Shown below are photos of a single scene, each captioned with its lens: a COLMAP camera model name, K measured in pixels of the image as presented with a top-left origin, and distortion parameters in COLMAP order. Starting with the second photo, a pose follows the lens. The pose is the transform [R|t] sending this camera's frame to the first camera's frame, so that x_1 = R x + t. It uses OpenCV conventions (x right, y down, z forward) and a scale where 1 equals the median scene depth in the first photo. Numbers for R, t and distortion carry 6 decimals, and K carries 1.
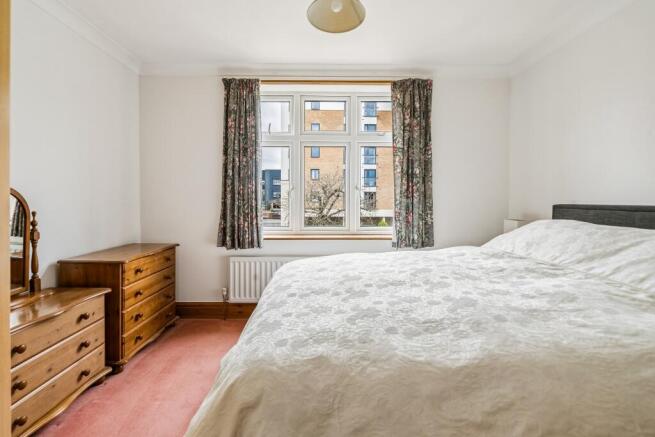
lens RADIAL K [[300.2, 0, 316.3], [0, 300.2, 205.9], [0, 0, 1]] dist [0.003783, -0.000594]
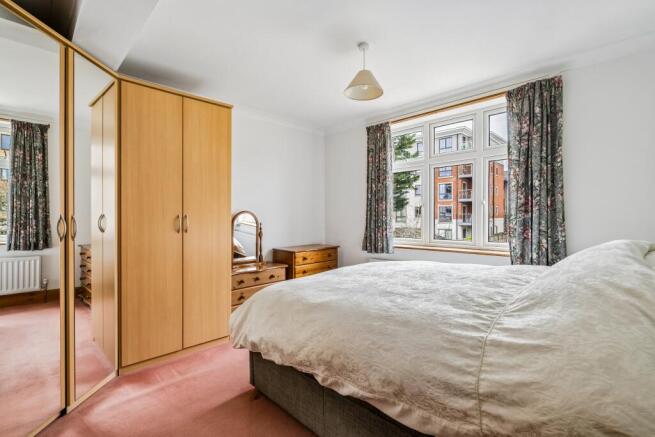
lens RADIAL K [[300.2, 0, 327.9], [0, 300.2, 217.4], [0, 0, 1]] dist [0.003783, -0.000594]
pose [[0.708525, -0.004356, -0.705672, 0.527886], [-0.002981, 0.999954, -0.009166, -0.001613], [0.705679, 0.008598, 0.708479, -0.085247]]
